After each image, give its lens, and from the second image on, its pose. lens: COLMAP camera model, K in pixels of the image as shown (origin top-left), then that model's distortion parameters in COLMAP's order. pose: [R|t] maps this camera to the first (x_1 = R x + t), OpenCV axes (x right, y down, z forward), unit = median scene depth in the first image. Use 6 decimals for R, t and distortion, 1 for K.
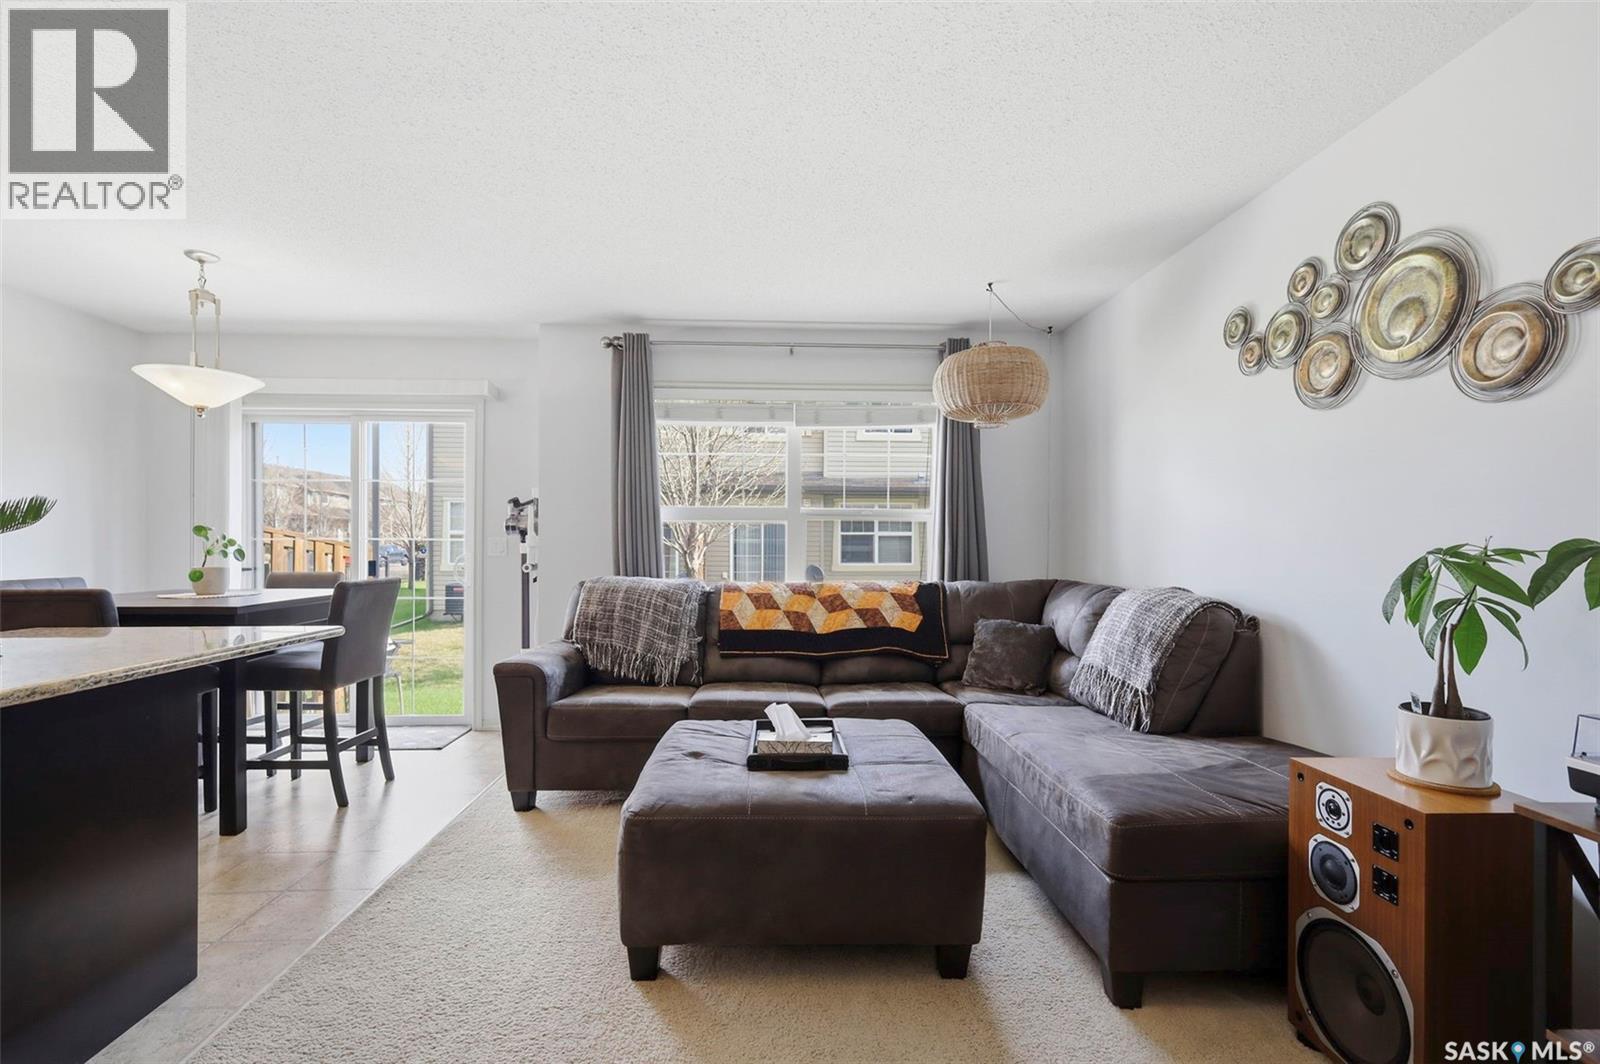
lens RADIAL K [[718.2, 0, 803.6], [0, 718.2, 538.9], [0, 0, 1]] dist [0.007094, 0.000350]
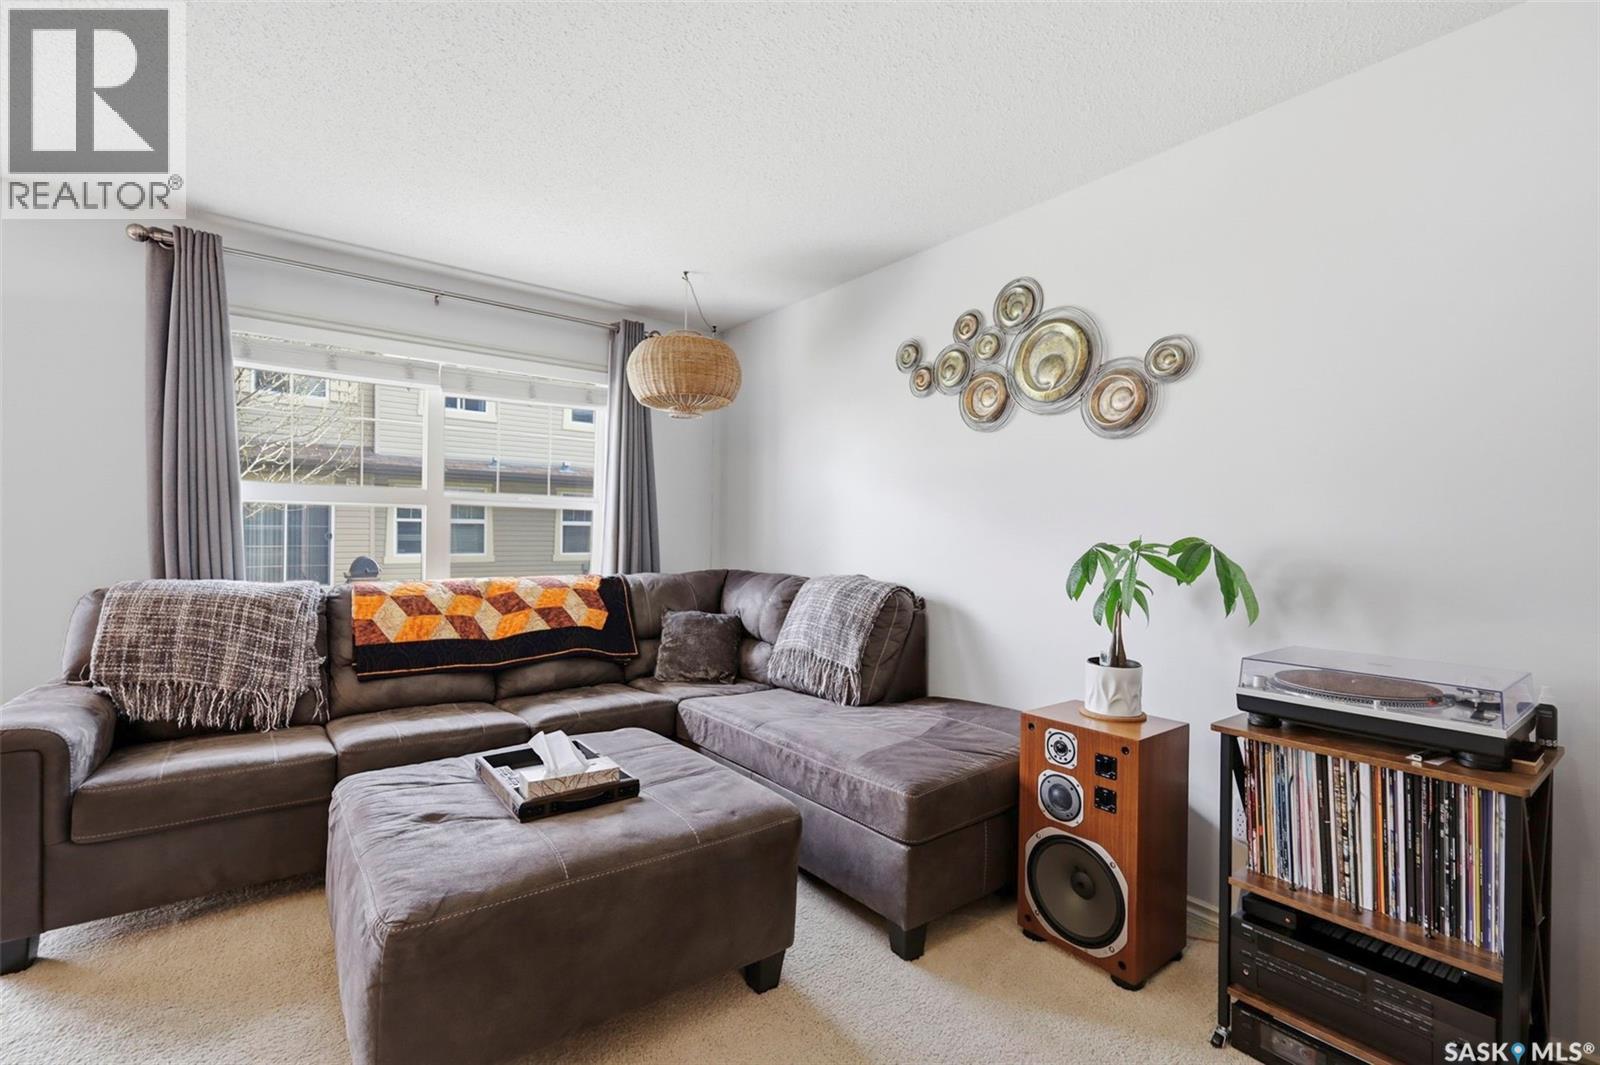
lens RADIAL K [[701.5, 0, 800.0], [0, 701.5, 532.5], [0, 0, 1]] dist [0.003606, 0.000577]
pose [[0.818865, 0.007348, 0.573939, -0.231512], [-0.011303, 0.999931, 0.003324, -0.003065], [-0.573875, -0.009210, 0.818891, 0.164907]]
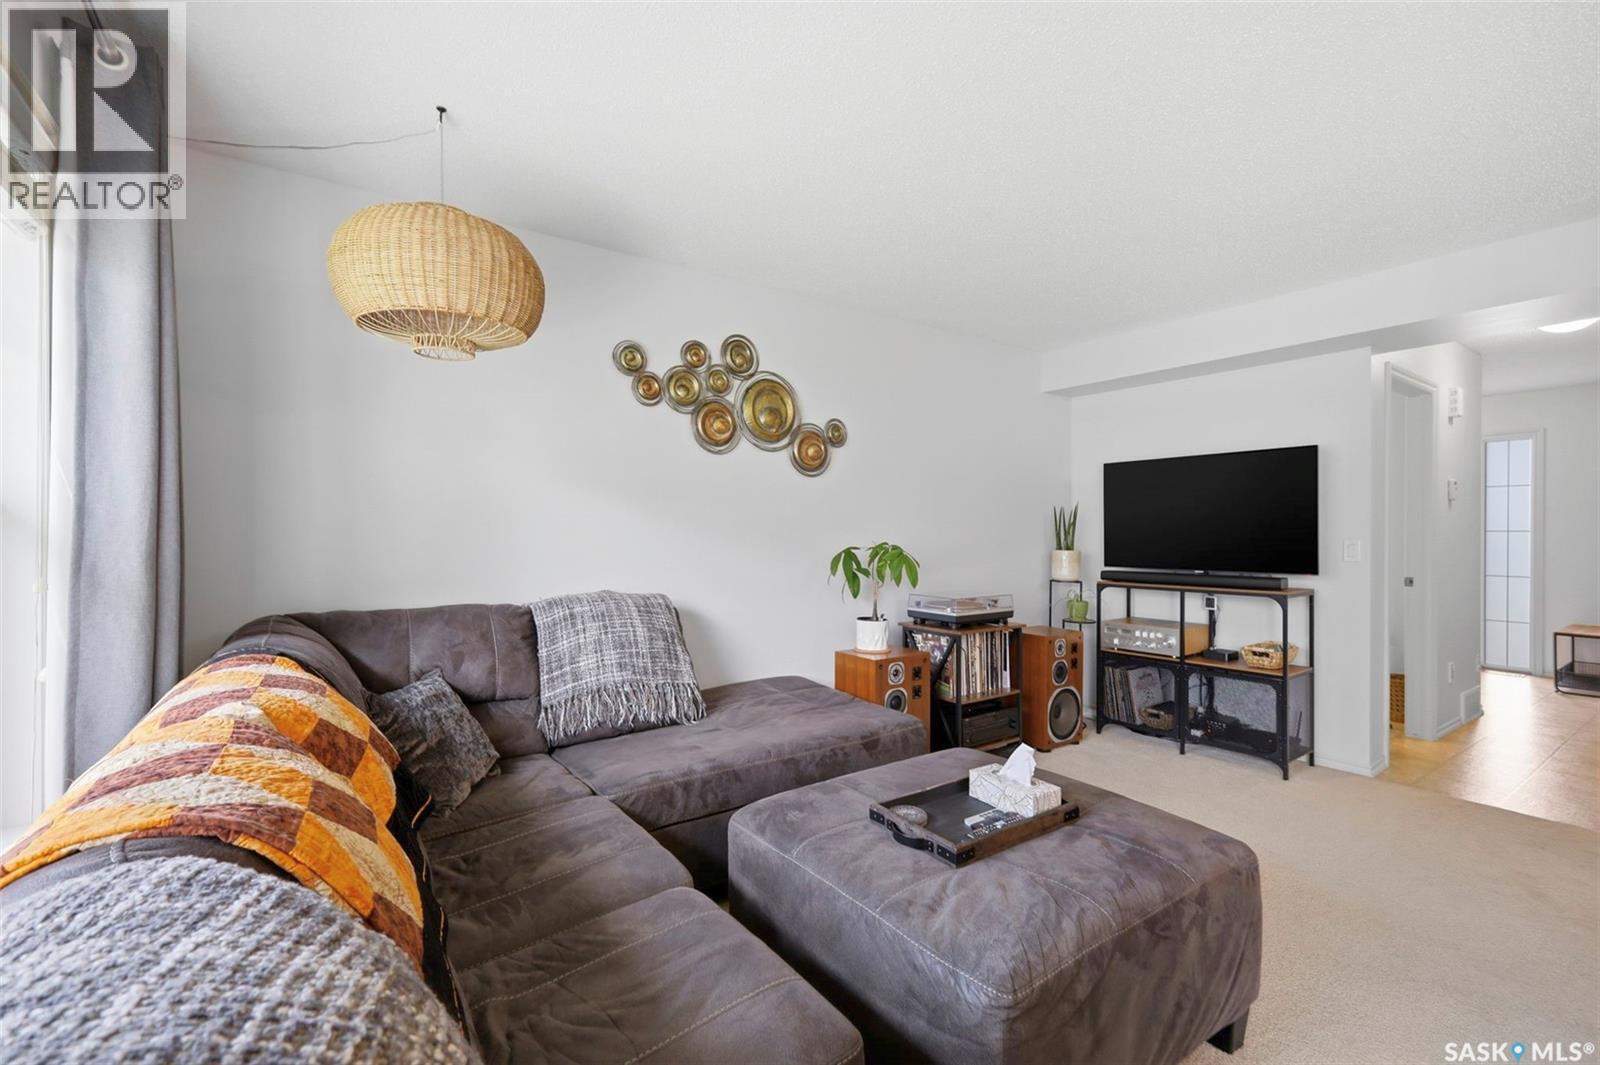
lens RADIAL K [[701.5, 0, 800.0], [0, 701.5, 532.5], [0, 0, 1]] dist [0.003606, 0.000577]
pose [[-0.531765, 0.001351, 0.846891, -0.537918], [-0.002916, 0.999990, -0.003427, -0.014289], [-0.846887, -0.004292, -0.531756, 1.500817]]
